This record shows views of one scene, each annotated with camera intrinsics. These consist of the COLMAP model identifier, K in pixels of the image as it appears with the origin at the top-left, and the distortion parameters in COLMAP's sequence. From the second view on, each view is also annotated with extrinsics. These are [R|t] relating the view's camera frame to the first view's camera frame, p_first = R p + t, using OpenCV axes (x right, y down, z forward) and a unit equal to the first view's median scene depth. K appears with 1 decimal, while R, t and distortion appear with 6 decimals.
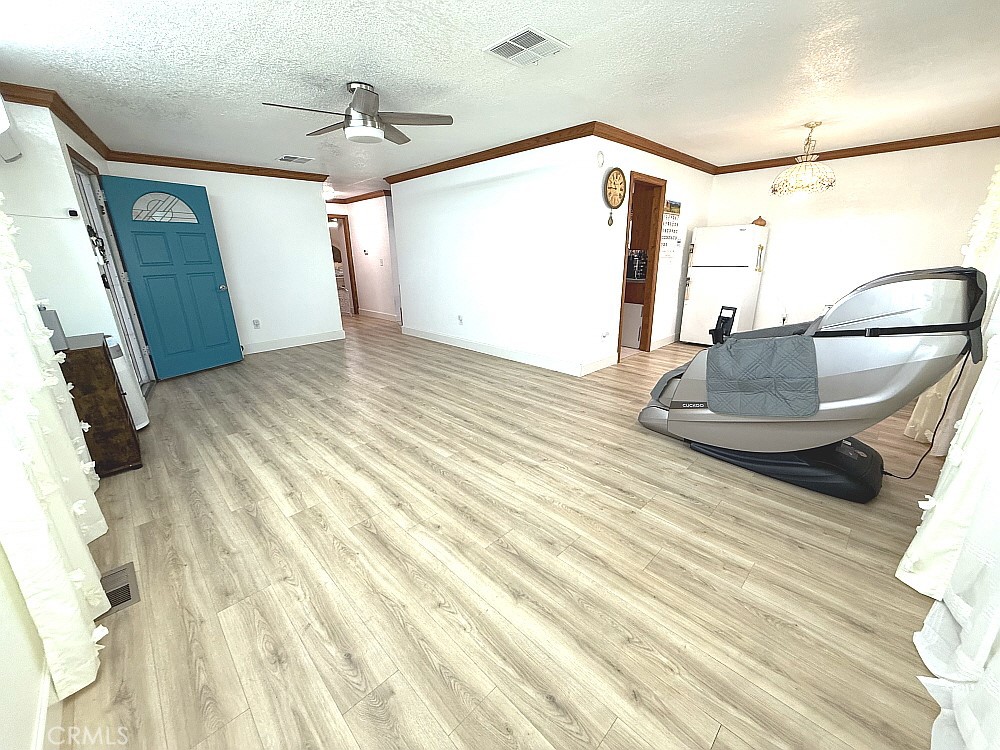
lens RADIAL K [[397.6, 0, 500.0], [0, 397.6, 375.0], [0, 0, 1]] dist [0.000156, -0.000114]
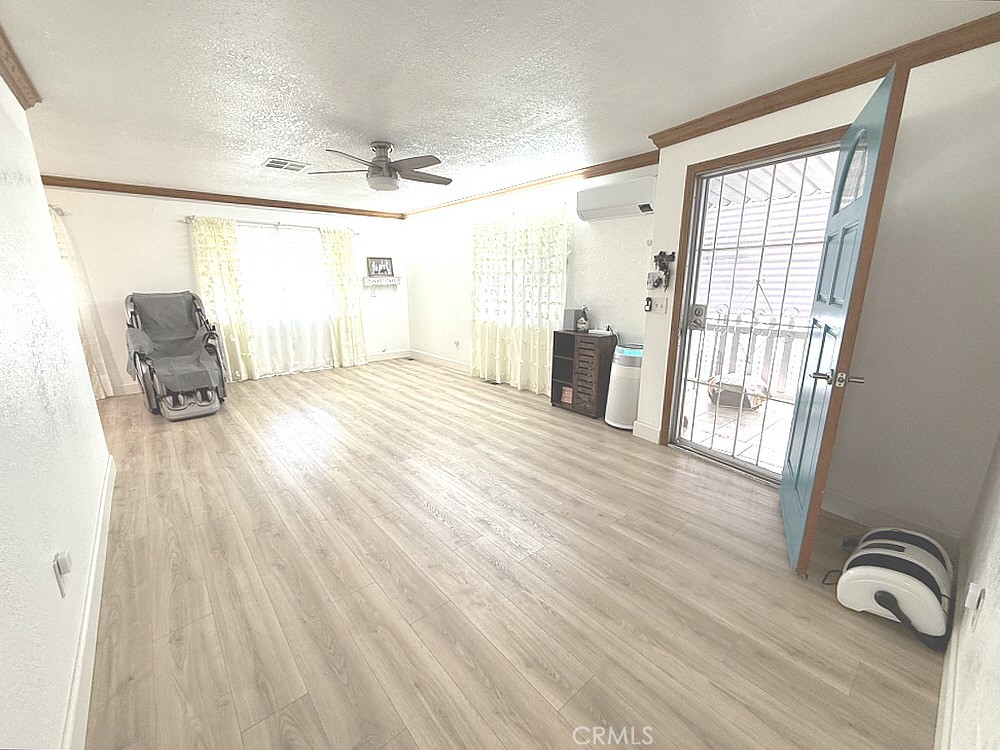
lens RADIAL K [[397.6, 0, 500.0], [0, 397.6, 375.0], [0, 0, 1]] dist [0.000156, -0.000114]
pose [[-0.998299, 0.003917, 0.058175, -0.640524], [0.033185, 0.858558, 0.511641, -0.604392], [-0.047943, 0.512701, -0.857228, 1.945015]]
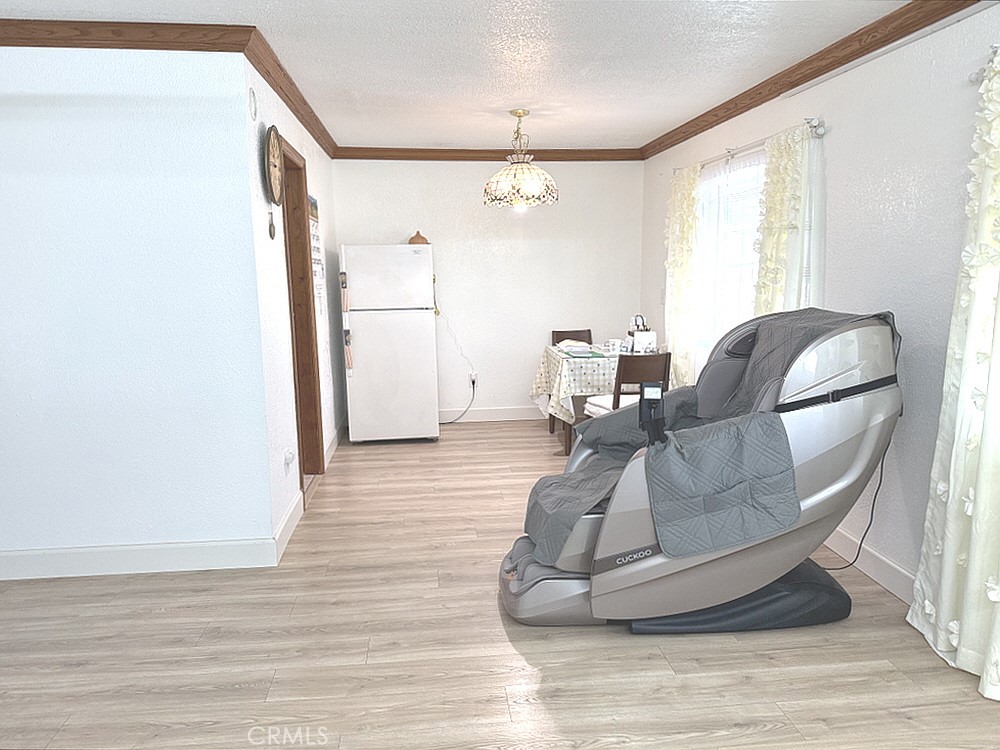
lens RADIAL K [[717.8, 0, 496.4], [0, 717.8, 382.2], [0, 0, 1]] dist [0.121348, -0.202017]
pose [[0.619255, -0.117302, 0.776378, -0.333804], [0.234917, 0.971165, -0.040642, -0.137581], [-0.749224, 0.207552, 0.628955, 0.359040]]
